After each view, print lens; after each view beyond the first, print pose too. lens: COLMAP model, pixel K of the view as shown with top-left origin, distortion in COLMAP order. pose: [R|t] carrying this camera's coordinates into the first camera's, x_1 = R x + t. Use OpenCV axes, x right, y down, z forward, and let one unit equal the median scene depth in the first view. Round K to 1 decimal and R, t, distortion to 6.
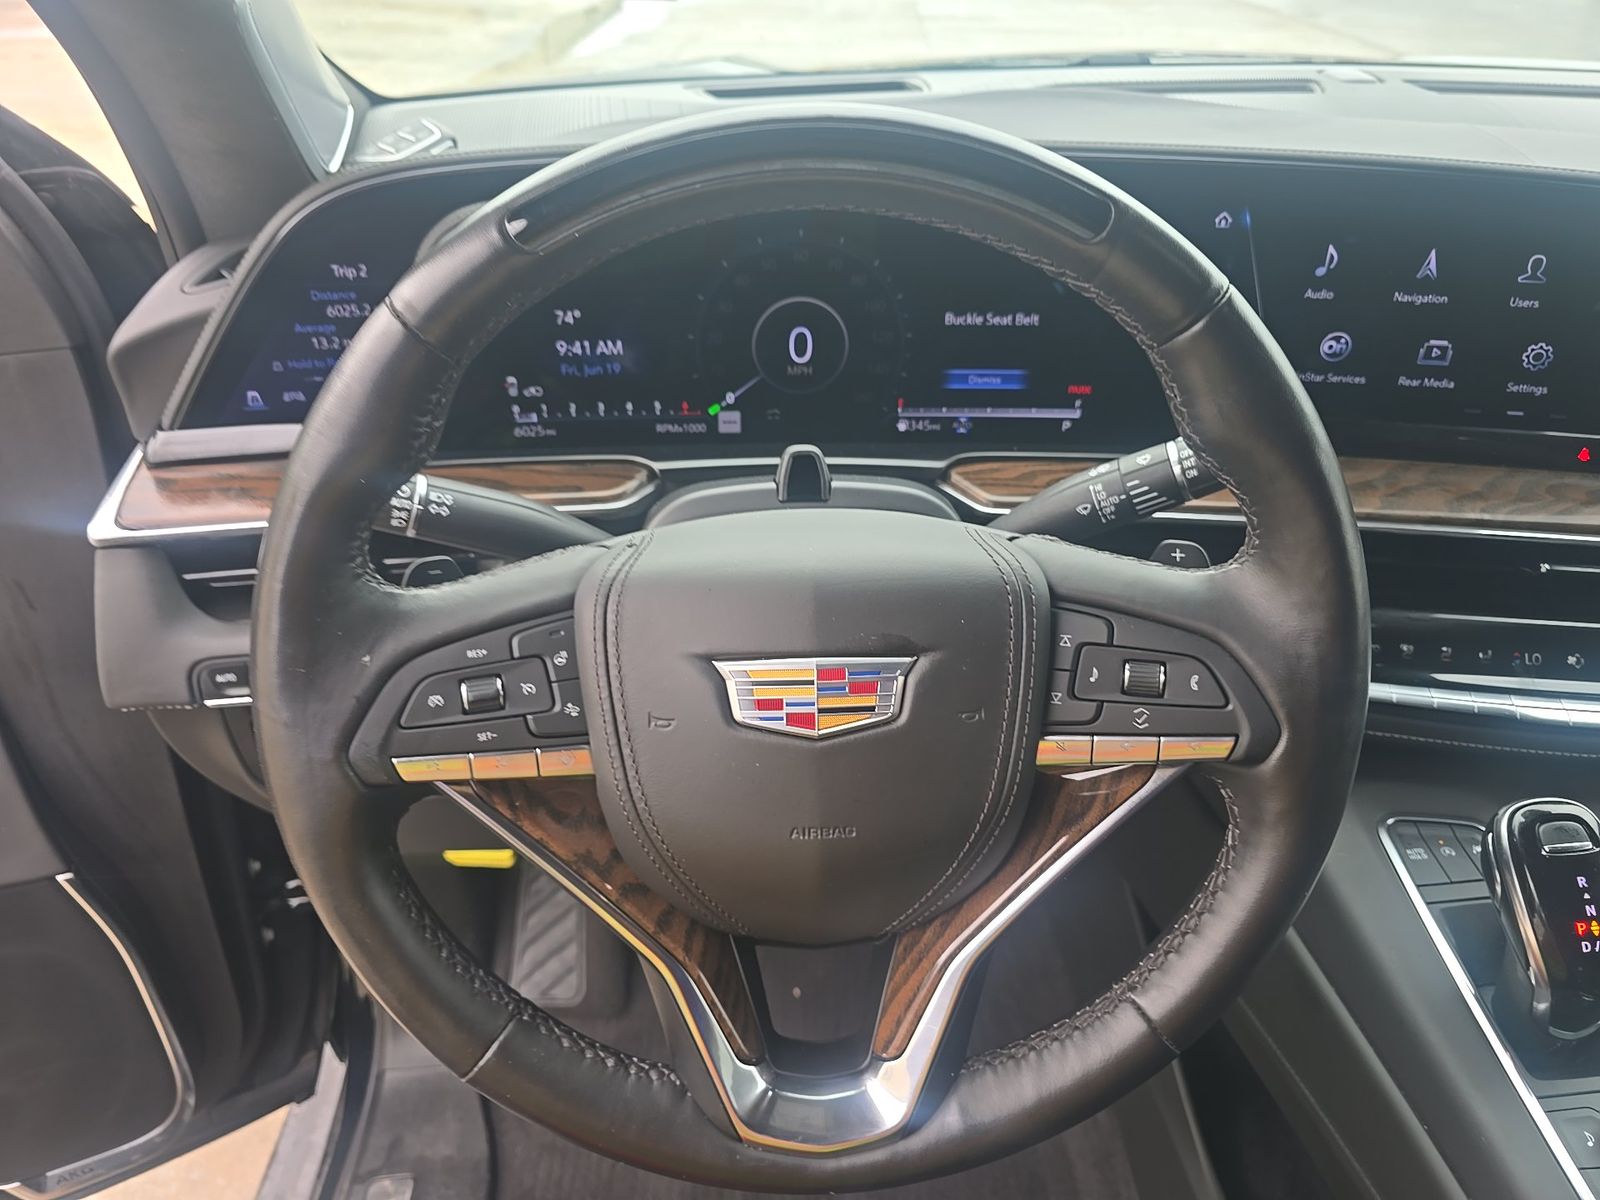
lens RADIAL K [[1065.2, 0, 782.5], [0, 1065.2, 602.5], [0, 0, 1]] dist [0.031999, -0.037905]
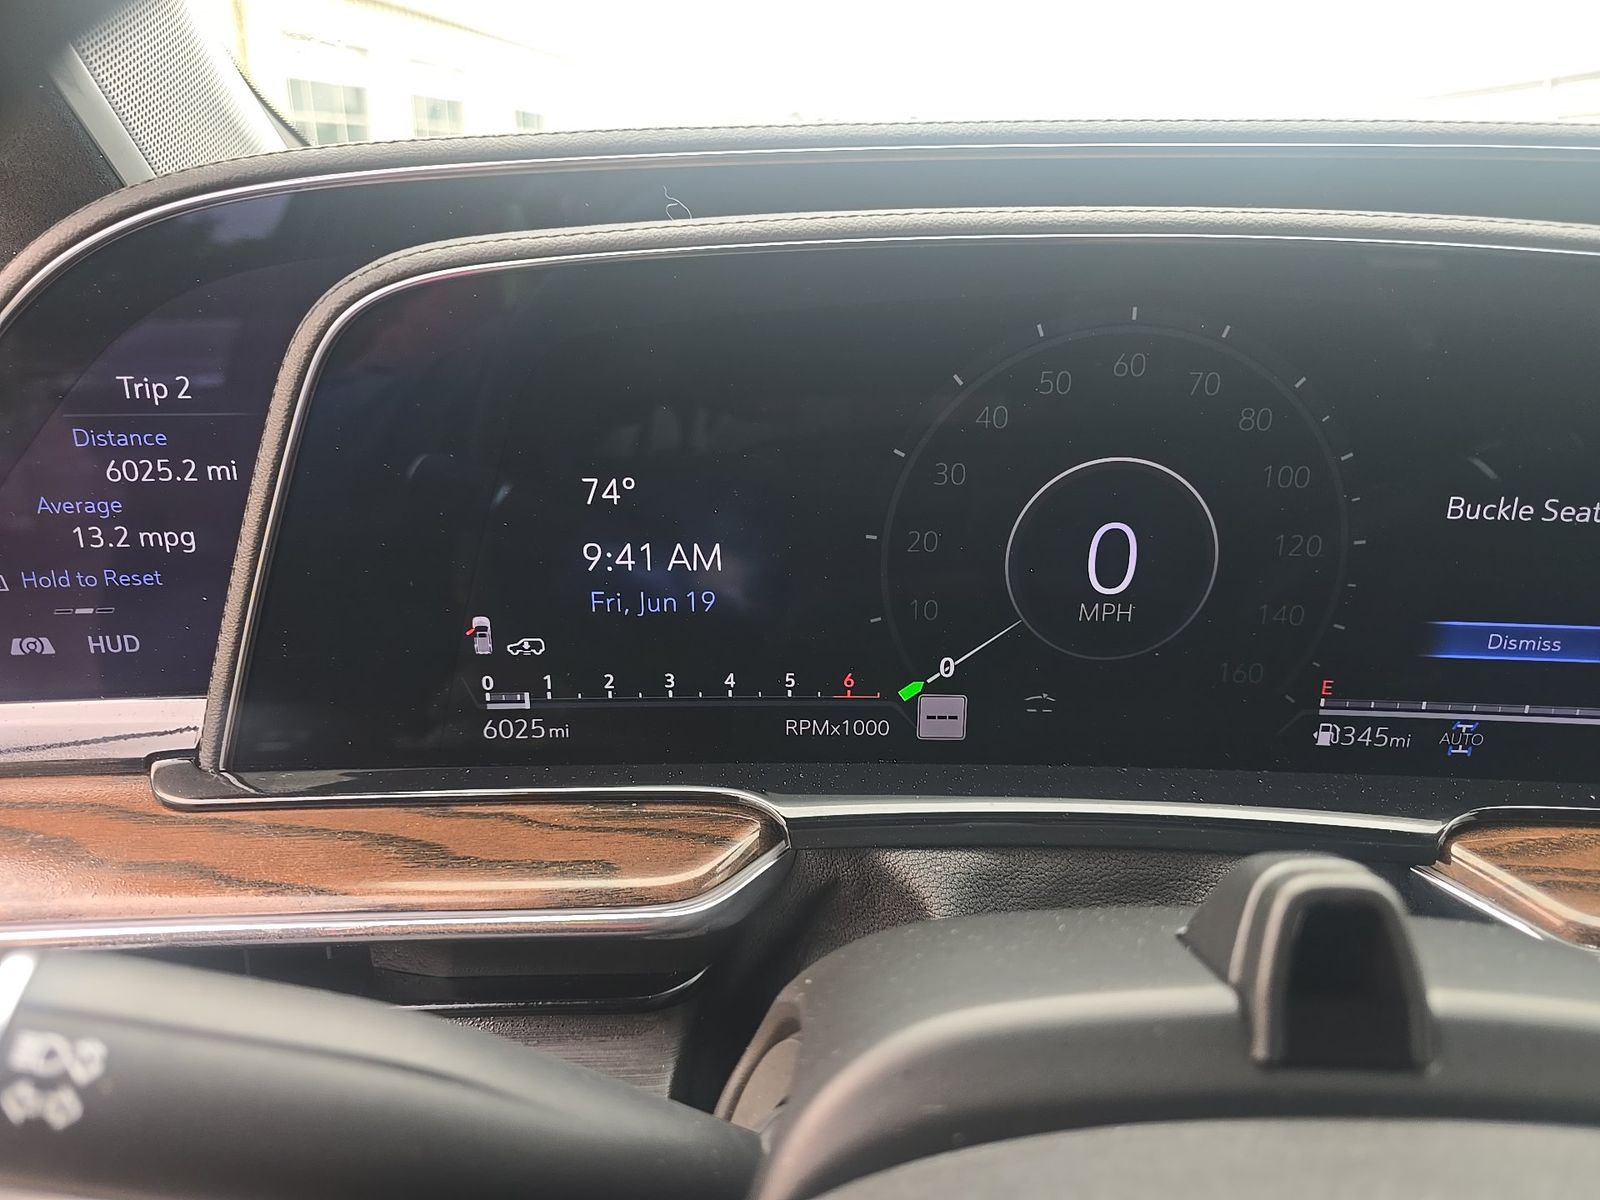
lens RADIAL K [[1028.6, 0, 803.0], [0, 1028.6, 614.0], [0, 0, 1]] dist [0.029980, -0.044484]
pose [[0.998681, 0.021304, -0.046721, -0.093805], [-0.030301, 0.979070, -0.201256, -0.125925], [0.041456, 0.202407, 0.978424, 0.569250]]
